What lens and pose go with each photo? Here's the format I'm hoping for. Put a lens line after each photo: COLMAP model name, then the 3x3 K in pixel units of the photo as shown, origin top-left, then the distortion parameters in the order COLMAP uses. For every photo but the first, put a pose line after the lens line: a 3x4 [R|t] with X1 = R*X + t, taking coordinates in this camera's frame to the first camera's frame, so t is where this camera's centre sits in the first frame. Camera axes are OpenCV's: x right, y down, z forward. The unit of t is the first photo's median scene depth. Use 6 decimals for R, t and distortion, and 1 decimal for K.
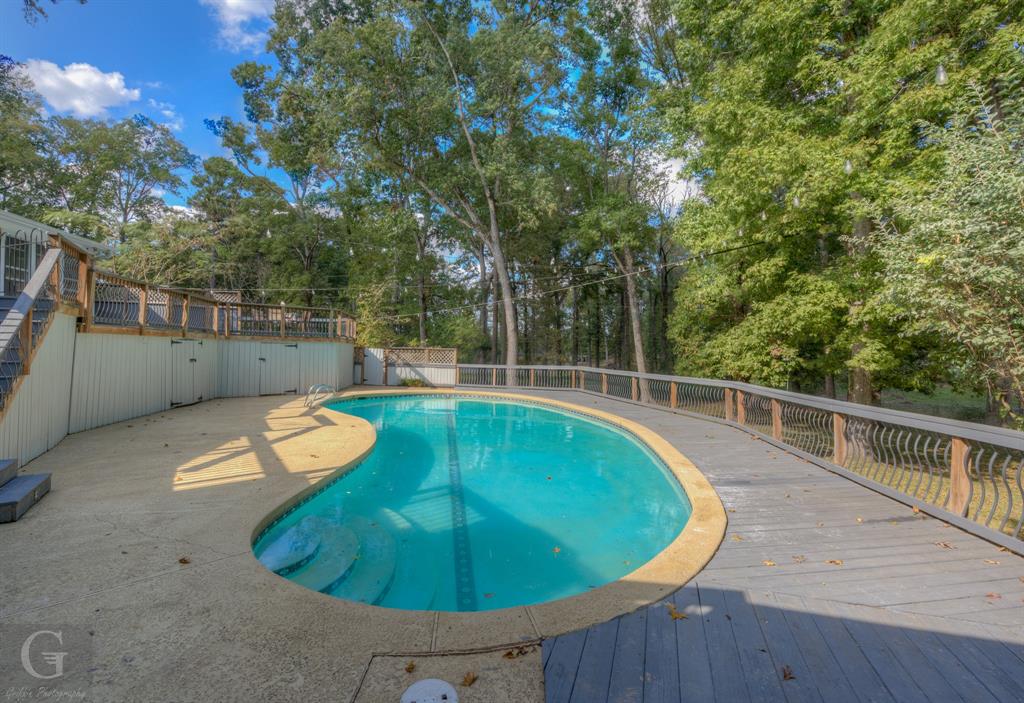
lens RADIAL K [[456.5, 0, 491.4], [0, 456.5, 346.4], [0, 0, 1]] dist [-0.012039, -0.000475]
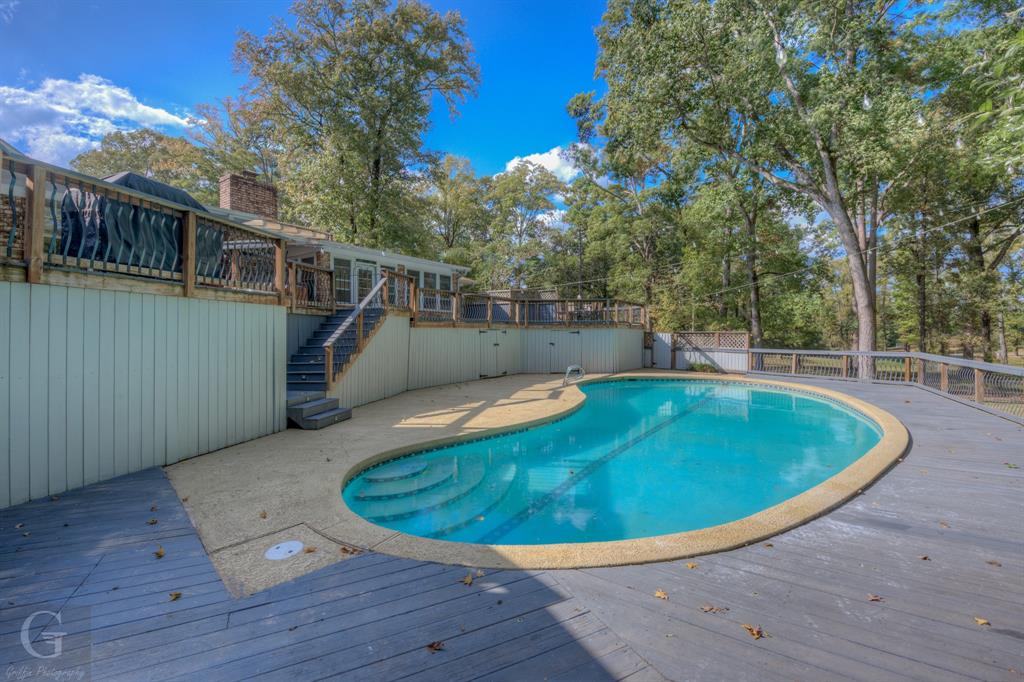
lens RADIAL K [[435.5, 0, 512.0], [0, 435.5, 341.0], [0, 0, 1]] dist [-0.013931, 0.000036]
pose [[0.727465, -0.007528, -0.686104, 0.241666], [0.021778, 0.999689, 0.012123, 0.004055], [0.685799, -0.023761, 0.727403, 0.070043]]
